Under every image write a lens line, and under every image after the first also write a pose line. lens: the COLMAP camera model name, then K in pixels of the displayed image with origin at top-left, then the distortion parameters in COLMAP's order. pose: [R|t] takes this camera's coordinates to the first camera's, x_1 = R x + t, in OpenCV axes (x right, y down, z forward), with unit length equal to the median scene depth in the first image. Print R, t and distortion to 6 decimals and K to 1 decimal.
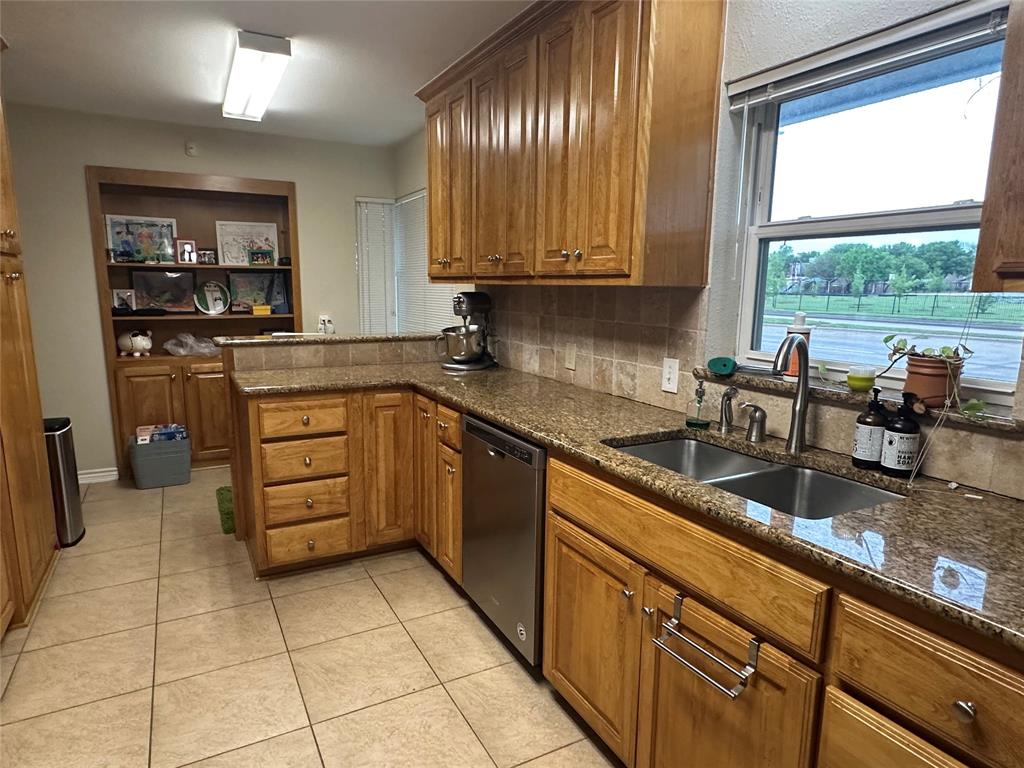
lens RADIAL K [[614.9, 0, 507.2], [0, 614.9, 388.9], [0, 0, 1]] dist [0.001135, 0.000440]
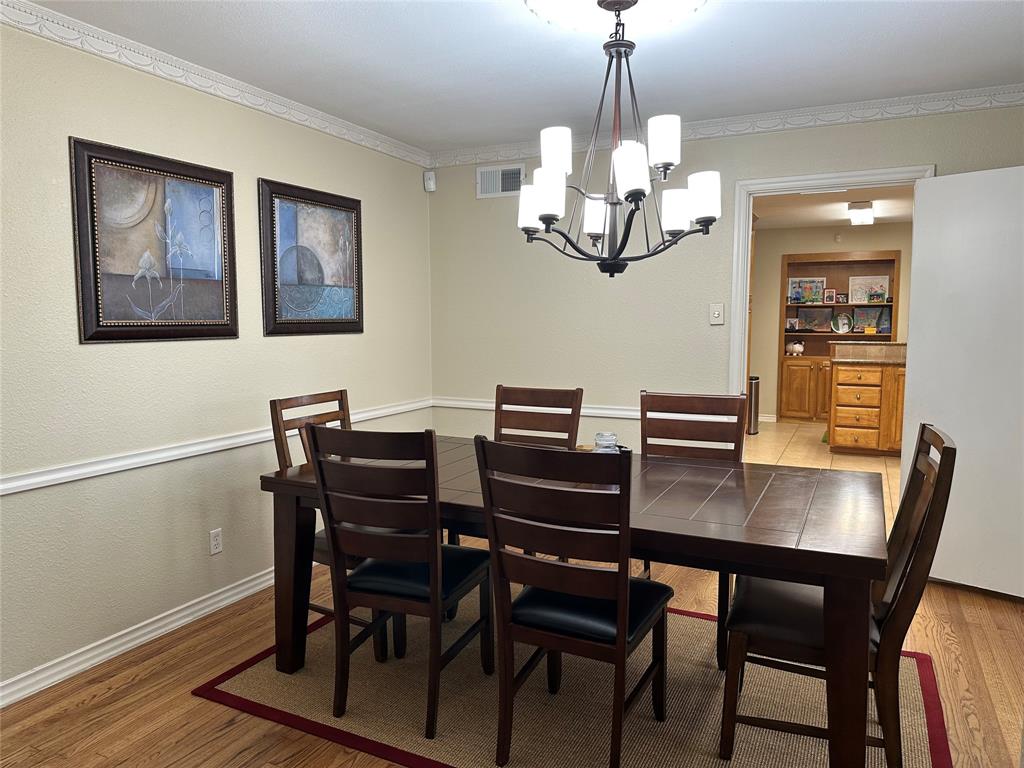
lens RADIAL K [[723.6, 0, 508.5], [0, 723.6, 383.0], [0, 0, 1]] dist [0.040952, -0.005458]
pose [[0.585900, 0.064148, -0.807841, 0.622744], [-0.132981, 0.990959, -0.017758, 0.174080], [0.799398, 0.117832, 0.589133, -0.898223]]
